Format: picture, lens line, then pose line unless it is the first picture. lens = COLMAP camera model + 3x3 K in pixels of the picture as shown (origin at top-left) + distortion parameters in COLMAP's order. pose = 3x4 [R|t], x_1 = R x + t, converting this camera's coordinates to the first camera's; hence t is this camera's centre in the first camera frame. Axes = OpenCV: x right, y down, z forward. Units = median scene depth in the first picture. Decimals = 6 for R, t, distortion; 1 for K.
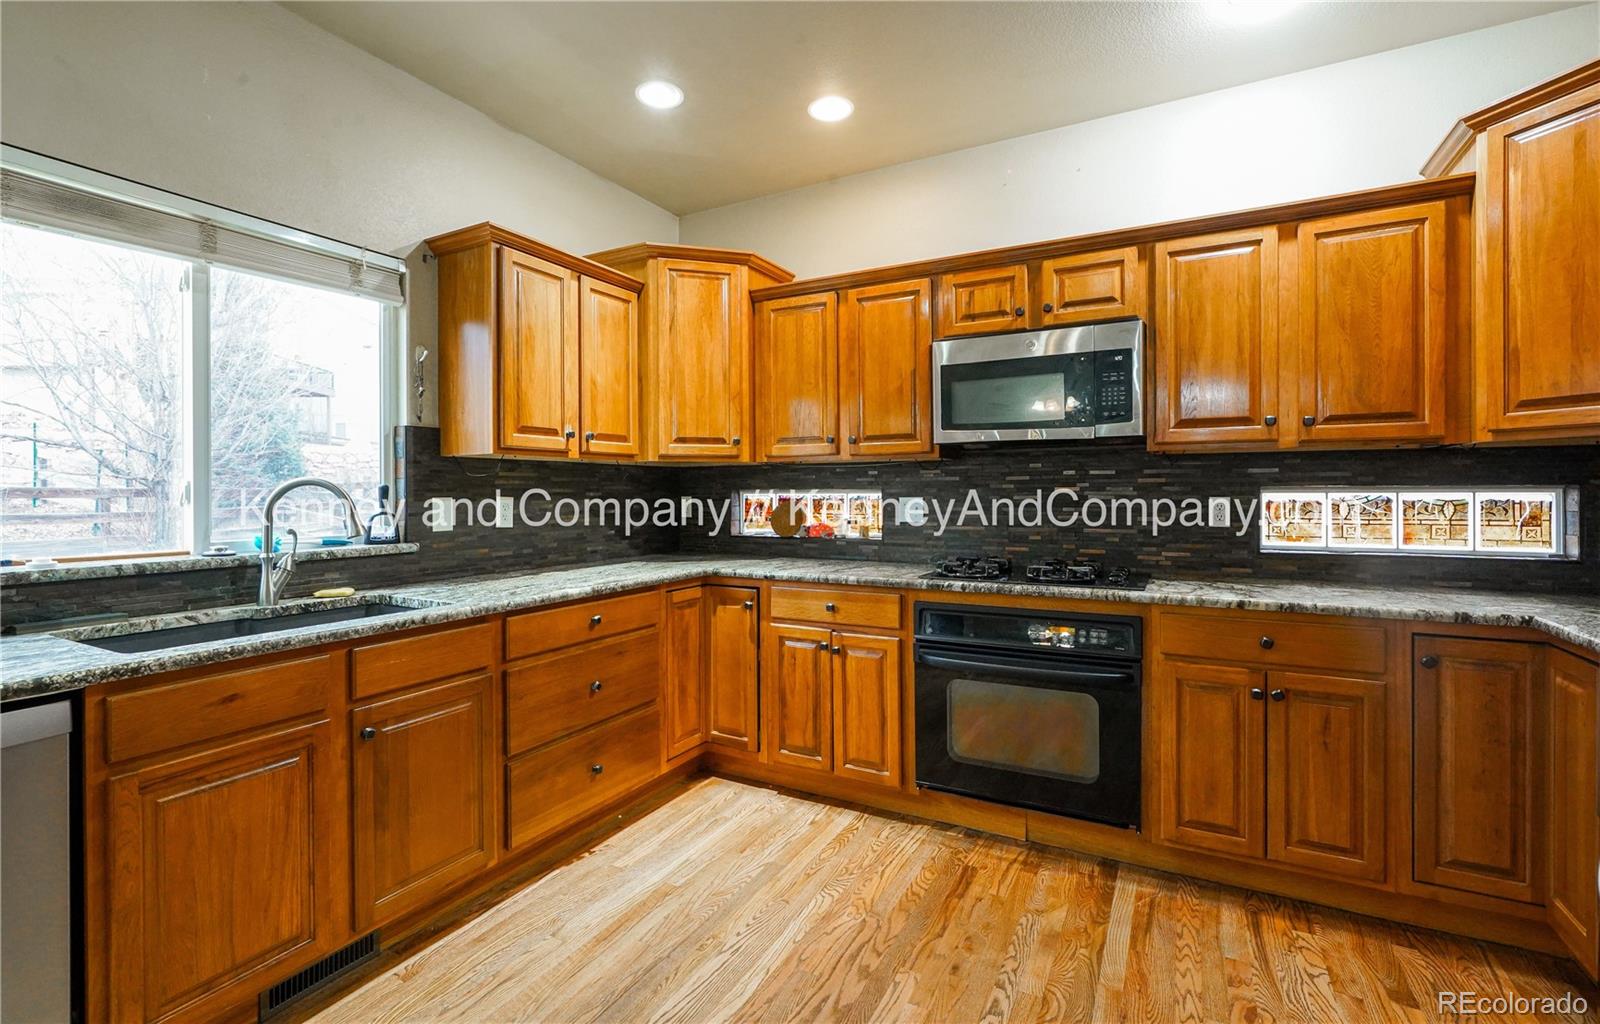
lens RADIAL K [[719.9, 0, 800.1], [0, 719.9, 482.3], [0, 0, 1]] dist [-0.000375, 0.001423]
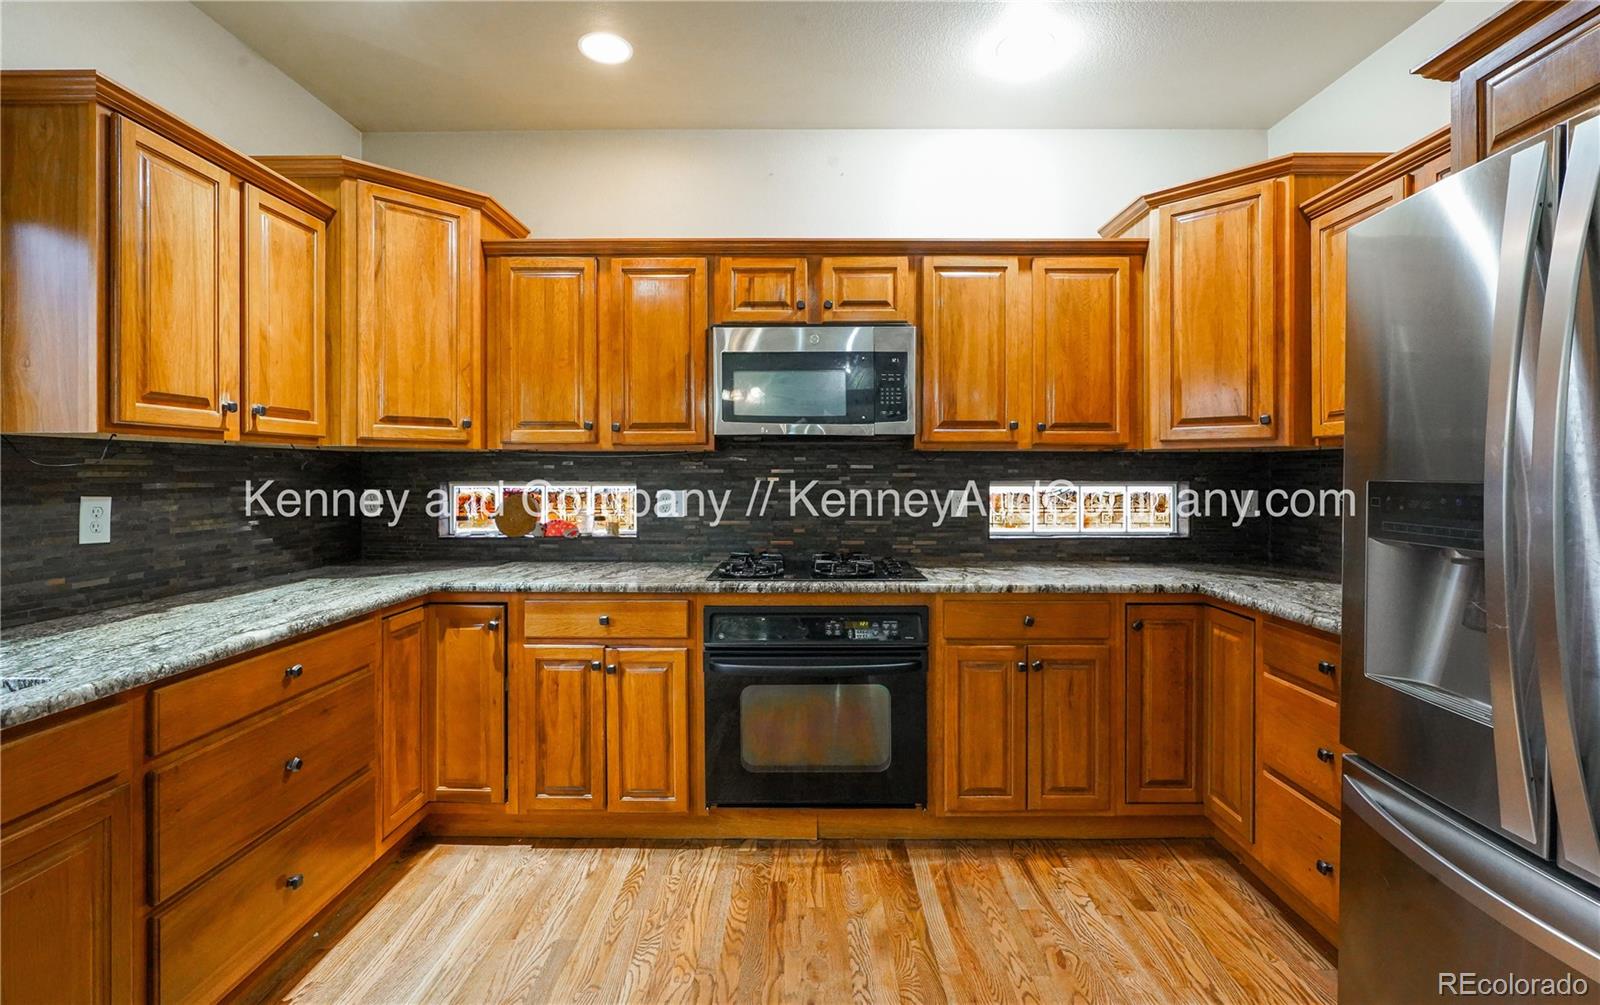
lens RADIAL K [[716.1, 0, 802.8], [0, 716.1, 464.5], [0, 0, 1]] dist [-0.010281, 0.006823]
pose [[0.882517, 0.009727, 0.470180, -0.161553], [-0.009600, 0.999950, -0.002667, -0.014914], [-0.470183, -0.002160, 0.882566, 0.132575]]
